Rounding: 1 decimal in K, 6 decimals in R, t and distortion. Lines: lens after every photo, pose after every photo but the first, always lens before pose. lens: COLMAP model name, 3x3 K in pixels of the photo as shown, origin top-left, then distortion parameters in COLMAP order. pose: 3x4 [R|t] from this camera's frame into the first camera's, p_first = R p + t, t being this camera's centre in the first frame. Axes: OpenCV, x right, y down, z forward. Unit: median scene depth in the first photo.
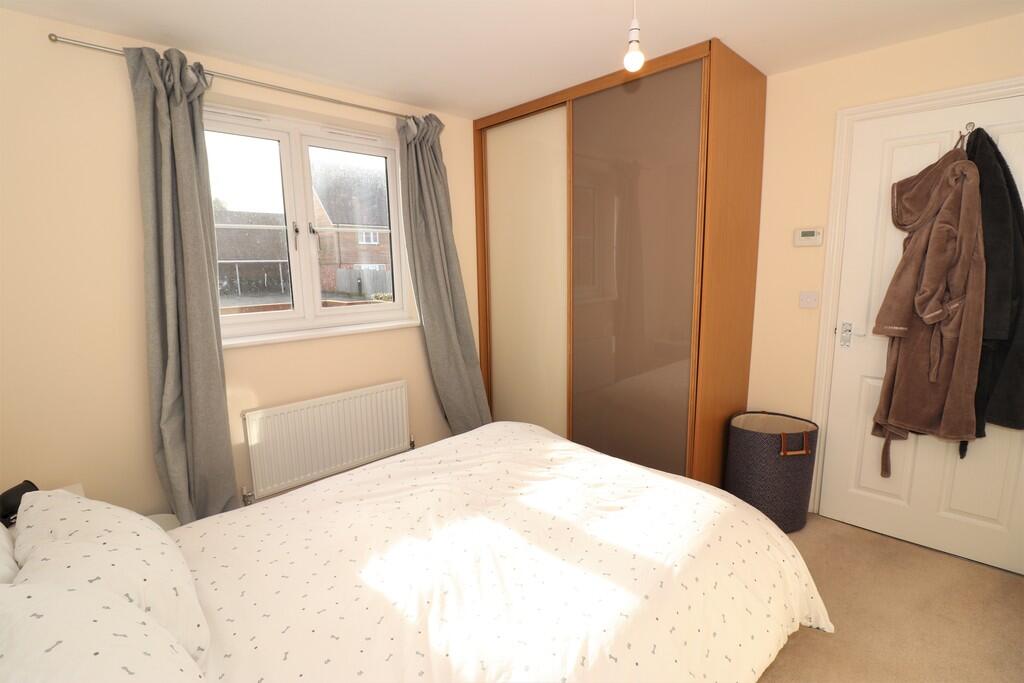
lens RADIAL K [[480.3, 0, 512.0], [0, 480.3, 341.5], [0, 0, 1]] dist [0.000558, -0.000213]
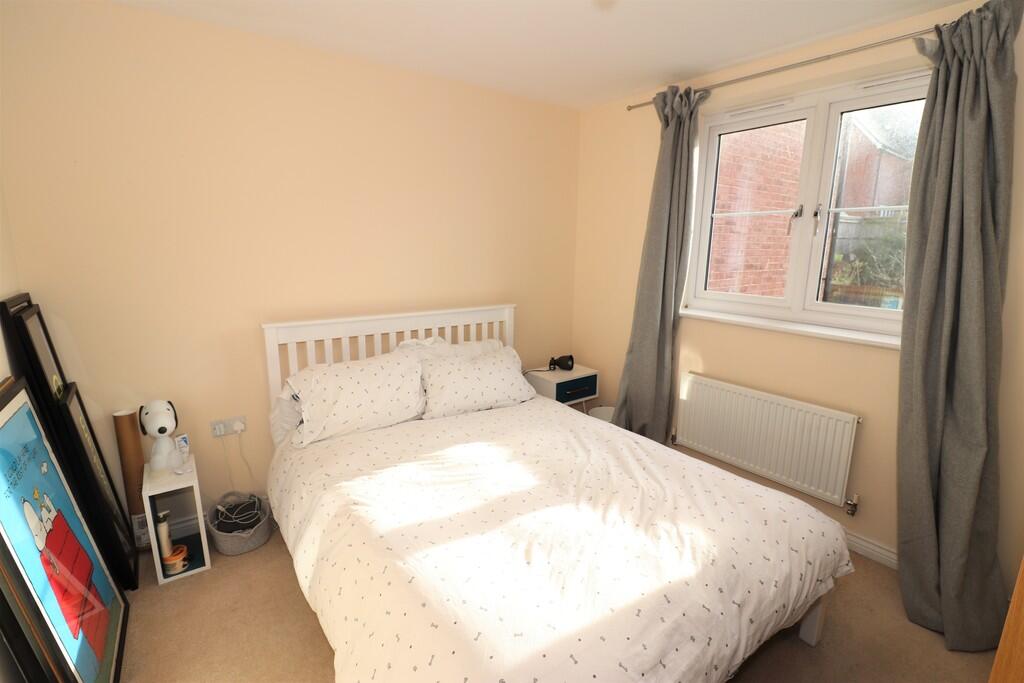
lens RADIAL K [[490.4, 0, 512.0], [0, 490.4, 341.5], [0, 0, 1]] dist [-0.036804, 0.000005]
pose [[-0.162787, 0.213118, -0.963370, 0.780286], [-0.173837, 0.954925, 0.240624, -0.163061], [0.971227, 0.206639, -0.118401, 0.829214]]
